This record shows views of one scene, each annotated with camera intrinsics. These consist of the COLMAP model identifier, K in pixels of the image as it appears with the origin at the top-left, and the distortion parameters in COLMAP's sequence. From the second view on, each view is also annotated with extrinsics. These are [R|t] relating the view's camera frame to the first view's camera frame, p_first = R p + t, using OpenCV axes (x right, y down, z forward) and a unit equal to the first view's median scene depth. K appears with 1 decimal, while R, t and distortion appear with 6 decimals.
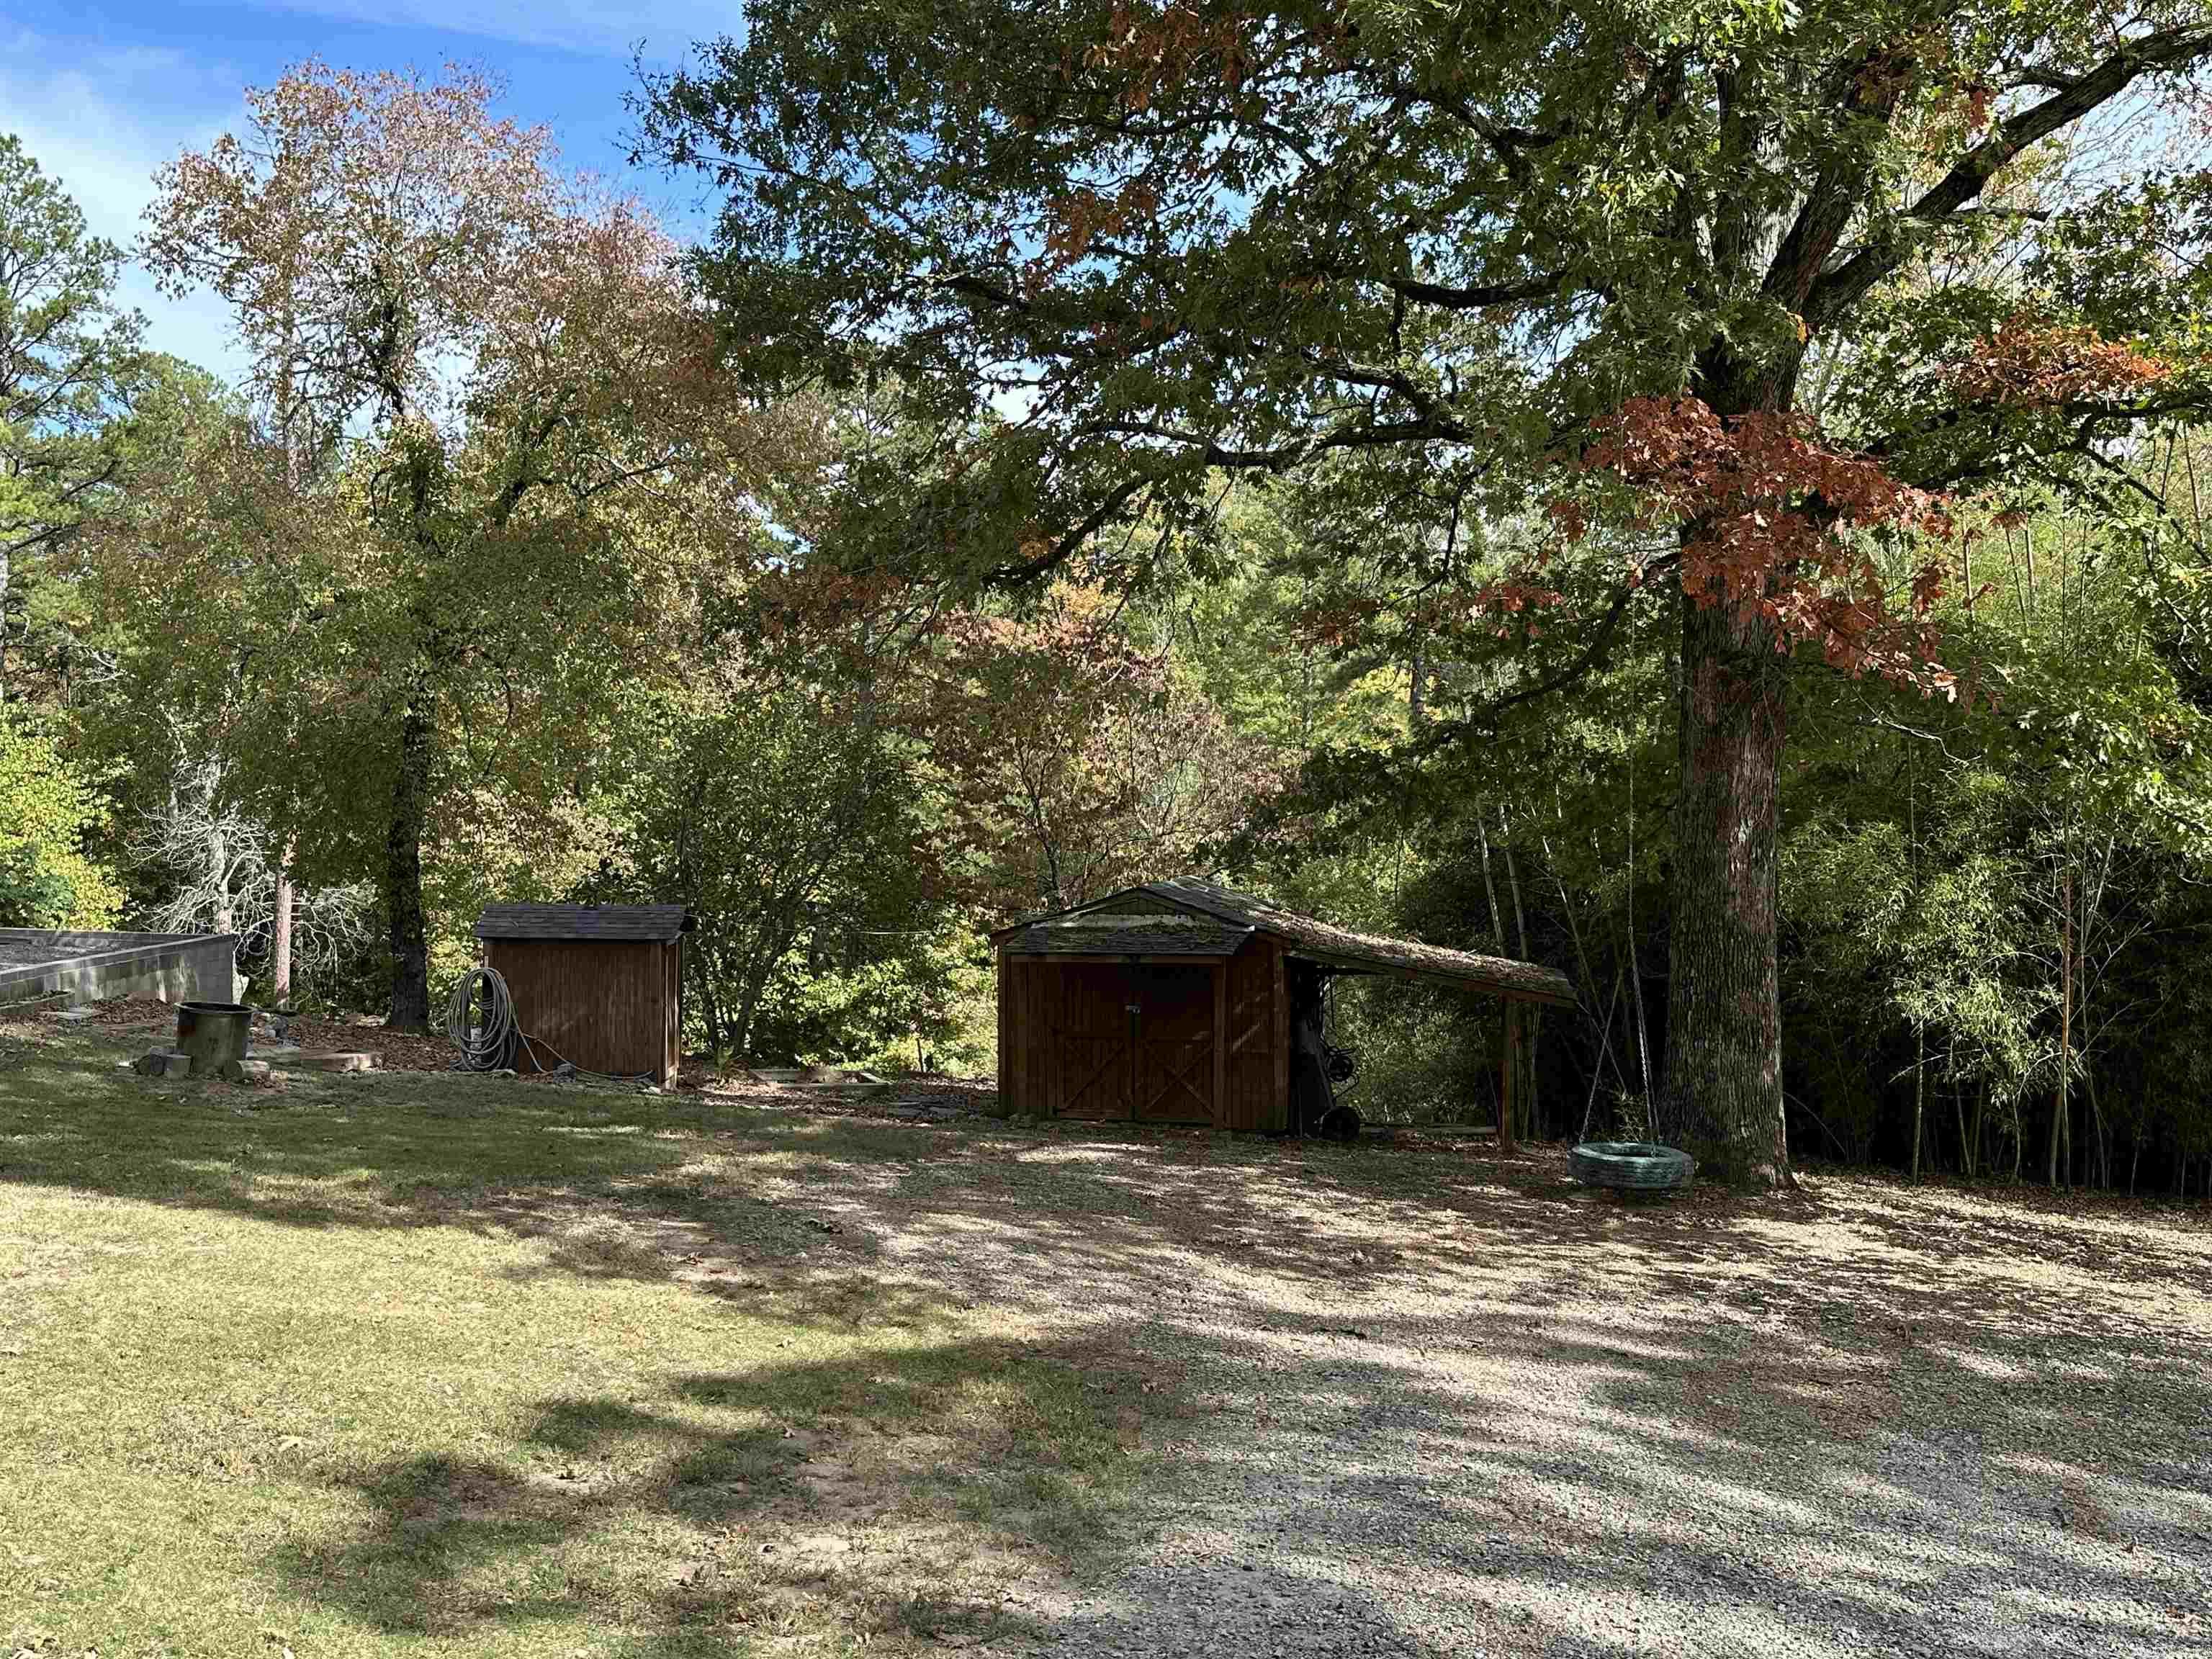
lens RADIAL K [[2014.5, 0, 1098.8], [0, 2014.5, 842.4], [0, 0, 1]] dist [0.068203, -0.124372]
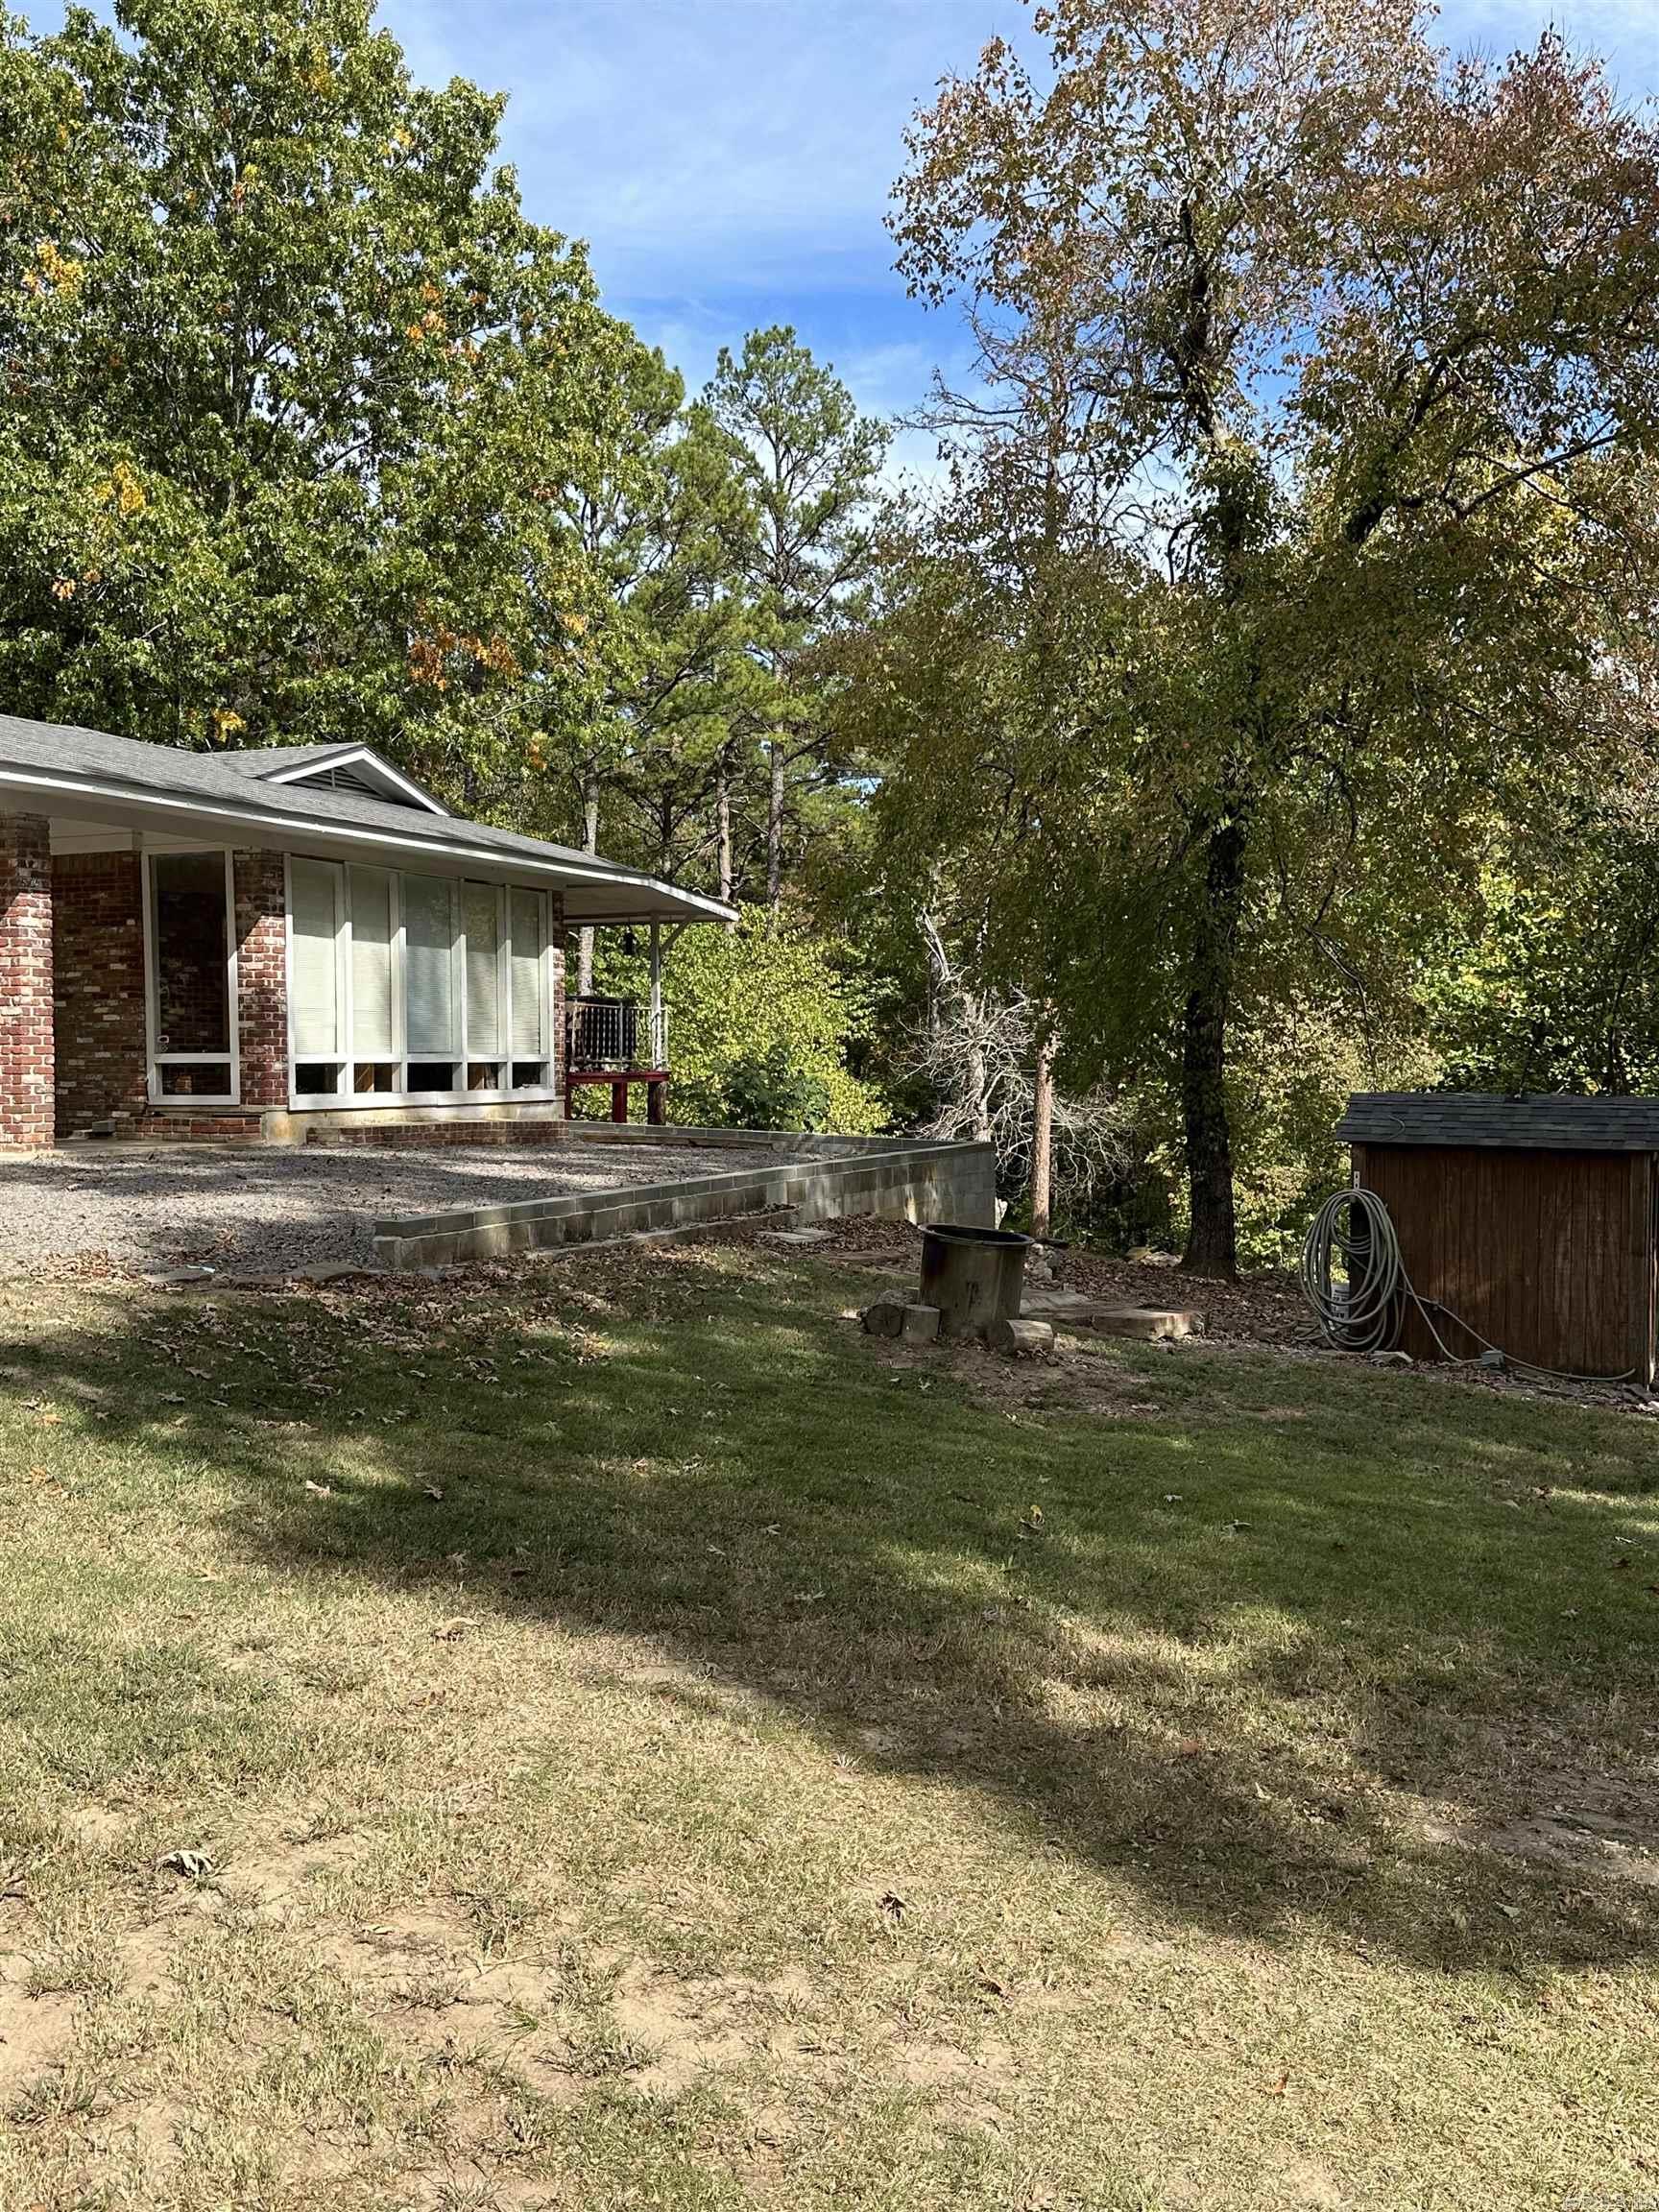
lens RADIAL K [[2014.5, 0, 835.4], [0, 2014.5, 1140.6], [0, 0, 1]] dist [0.068203, -0.124372]
pose [[0.887257, 0.014990, -0.461032, -0.142652], [-0.001738, 0.999573, 0.029155, 0.025966], [0.461272, -0.025067, 0.886904, 0.328116]]
